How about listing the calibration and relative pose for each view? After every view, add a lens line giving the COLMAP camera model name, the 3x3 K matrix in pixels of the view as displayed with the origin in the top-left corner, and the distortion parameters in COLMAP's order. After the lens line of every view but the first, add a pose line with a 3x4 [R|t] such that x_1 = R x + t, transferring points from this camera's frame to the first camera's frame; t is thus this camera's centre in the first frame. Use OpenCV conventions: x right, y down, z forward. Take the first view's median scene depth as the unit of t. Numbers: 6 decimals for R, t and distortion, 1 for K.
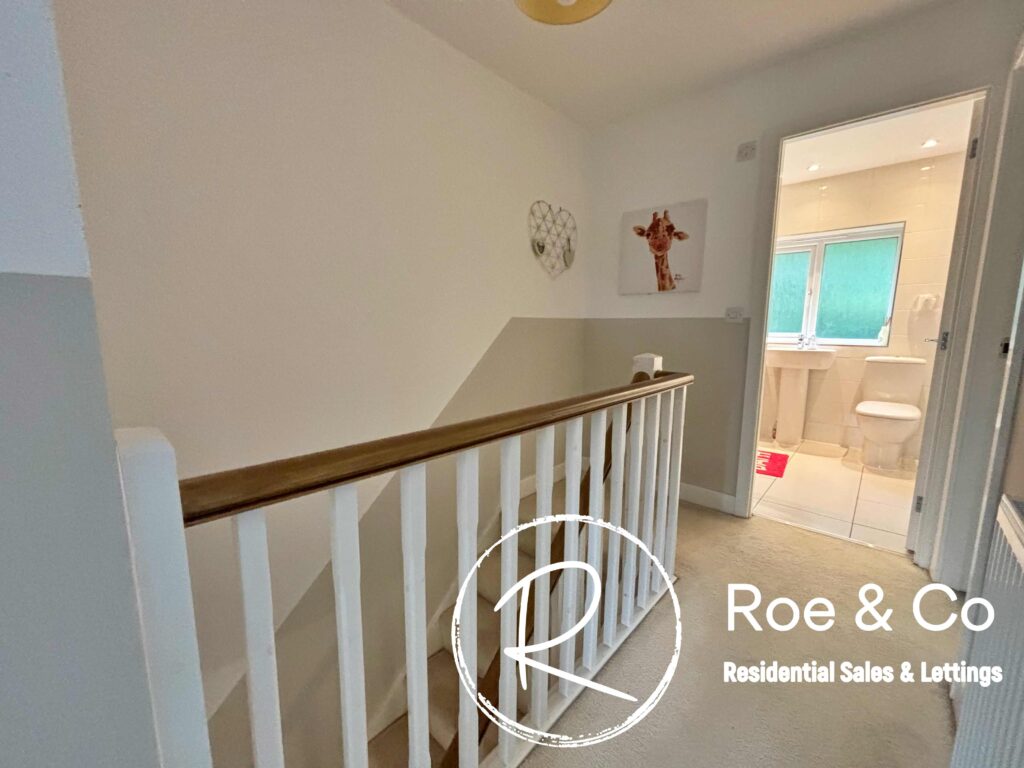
lens RADIAL K [[407.7, 0, 512.0], [0, 407.7, 384.0], [0, 0, 1]] dist [-0.000627, -0.000062]
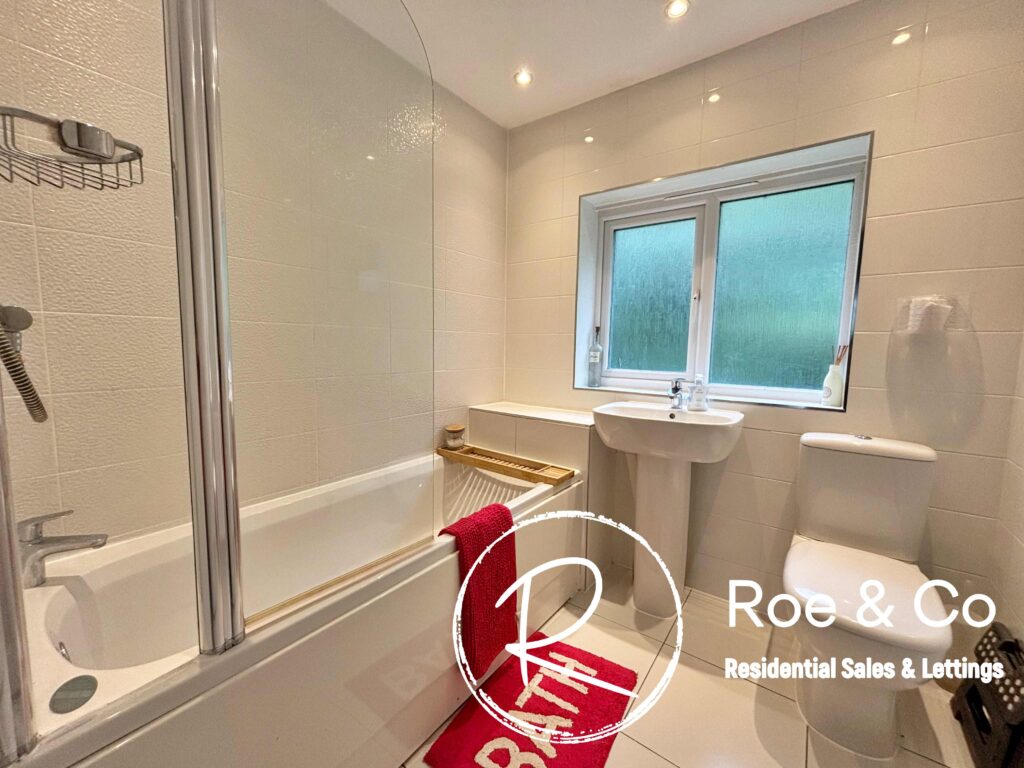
lens RADIAL K [[407.7, 0, 512.0], [0, 407.7, 384.0], [0, 0, 1]] dist [-0.000627, -0.000062]
pose [[0.993019, 0.007304, 0.117725, 0.474160], [-0.001566, 0.998809, -0.048757, -0.094123], [-0.117941, 0.048233, 0.991849, 0.563461]]
